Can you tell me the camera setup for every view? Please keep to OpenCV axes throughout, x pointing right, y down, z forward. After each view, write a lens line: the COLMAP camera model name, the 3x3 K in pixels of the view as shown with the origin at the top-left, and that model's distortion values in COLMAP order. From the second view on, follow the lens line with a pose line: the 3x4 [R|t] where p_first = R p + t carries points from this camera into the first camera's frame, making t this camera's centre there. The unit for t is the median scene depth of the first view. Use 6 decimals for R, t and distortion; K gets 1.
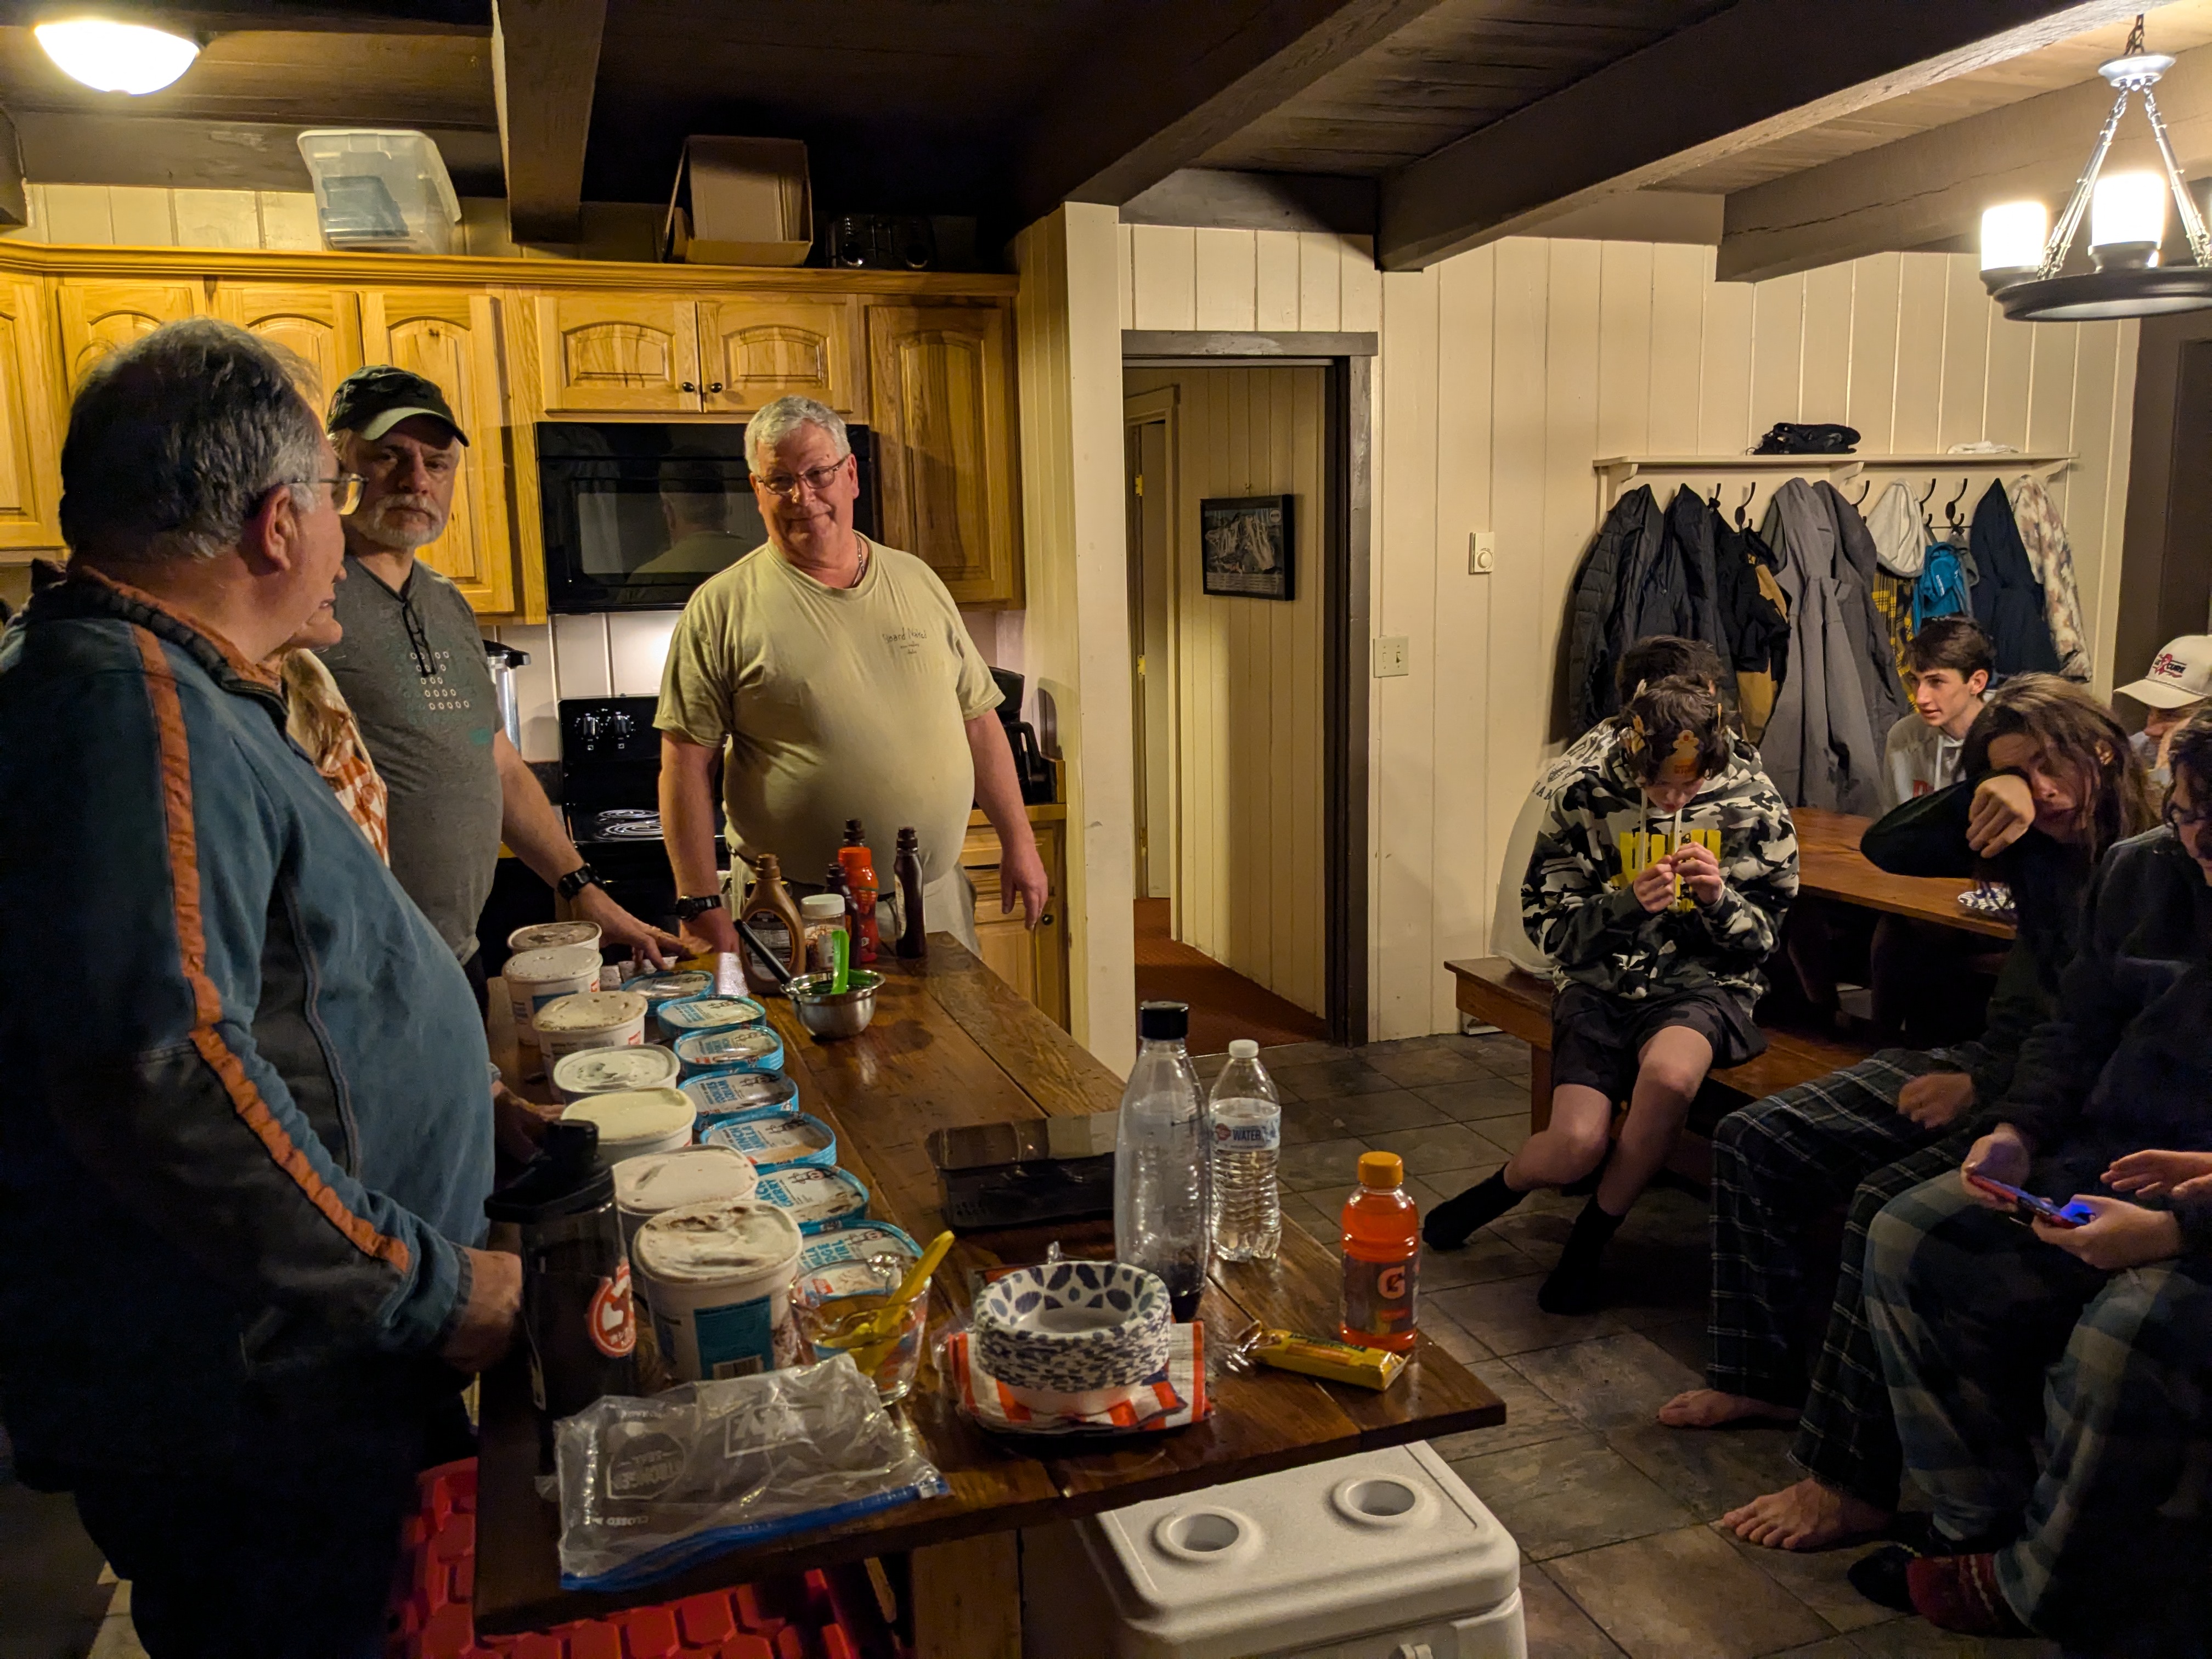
lens RADIAL K [[1748.0, 0, 1138.0], [0, 1748.0, 864.8], [0, 0, 1]] dist [0.044203, -0.071630]
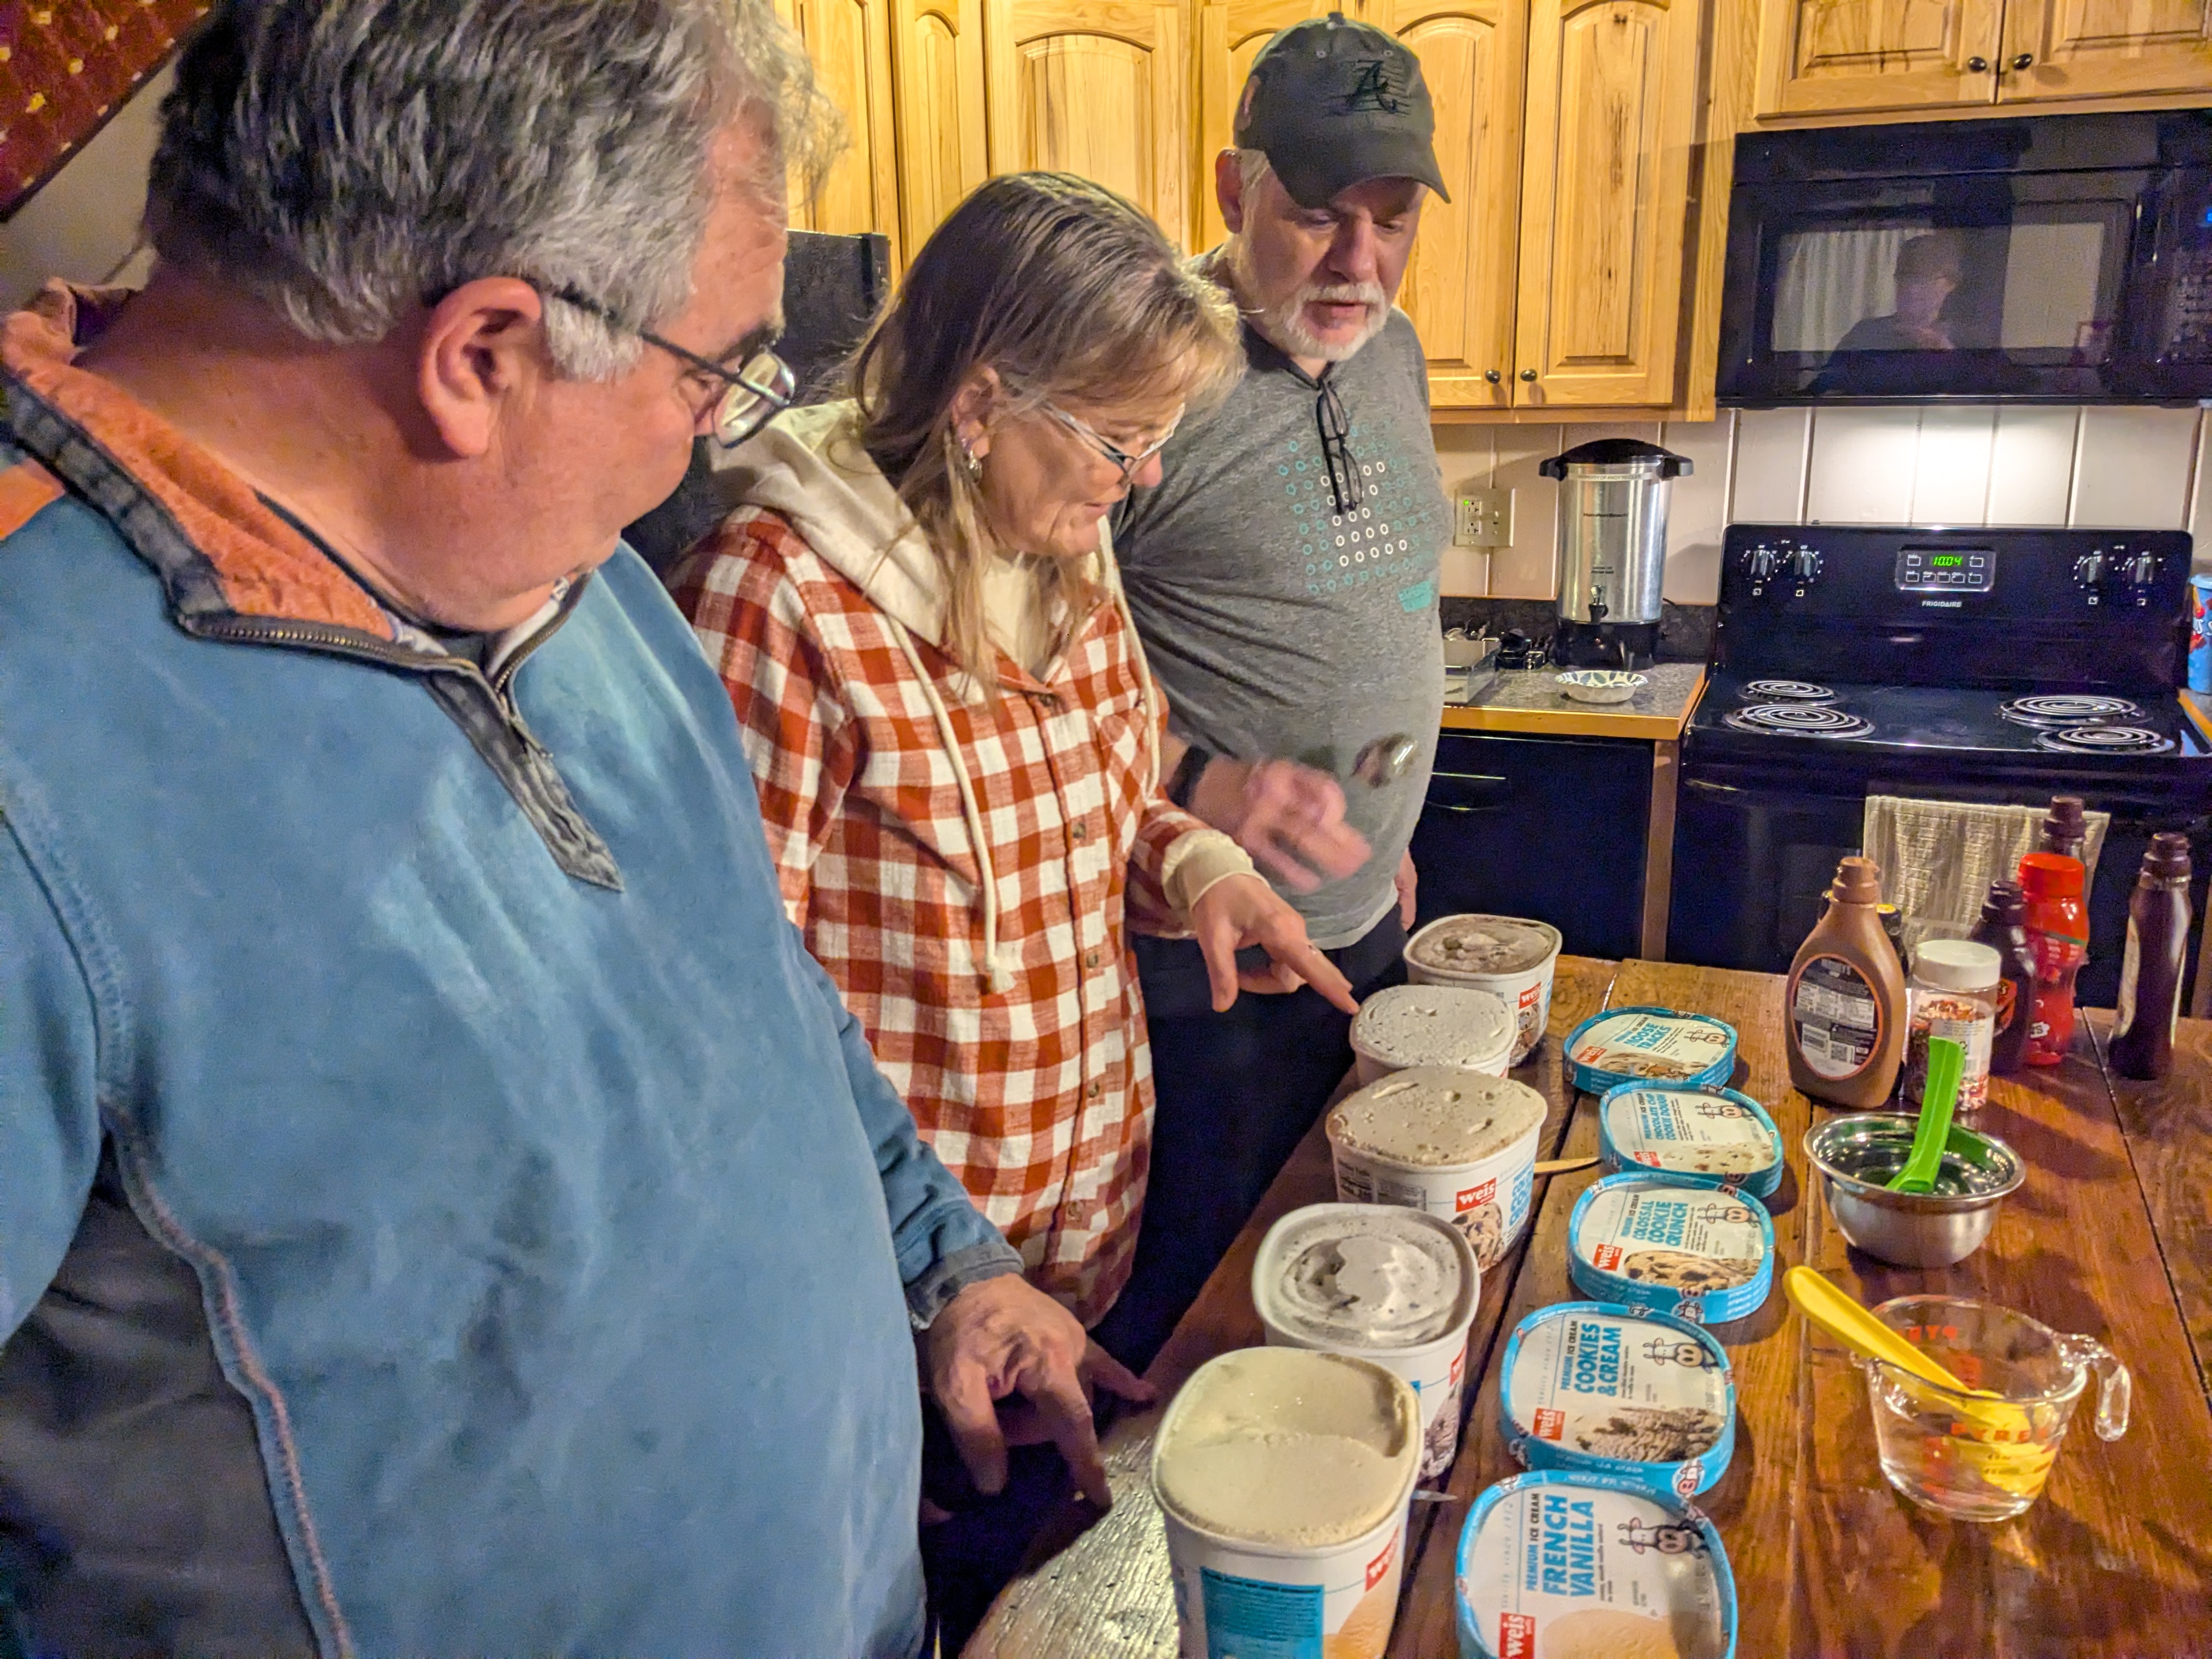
lens RADIAL K [[1748.0, 0, 1108.7], [0, 1748.0, 835.5], [0, 0, 1]] dist [0.044203, -0.071630]
pose [[0.742063, 0.182053, -0.645135, -0.018414], [-0.112560, 0.982590, 0.147810, -0.047261], [0.660812, -0.037069, 0.749636, 0.275457]]
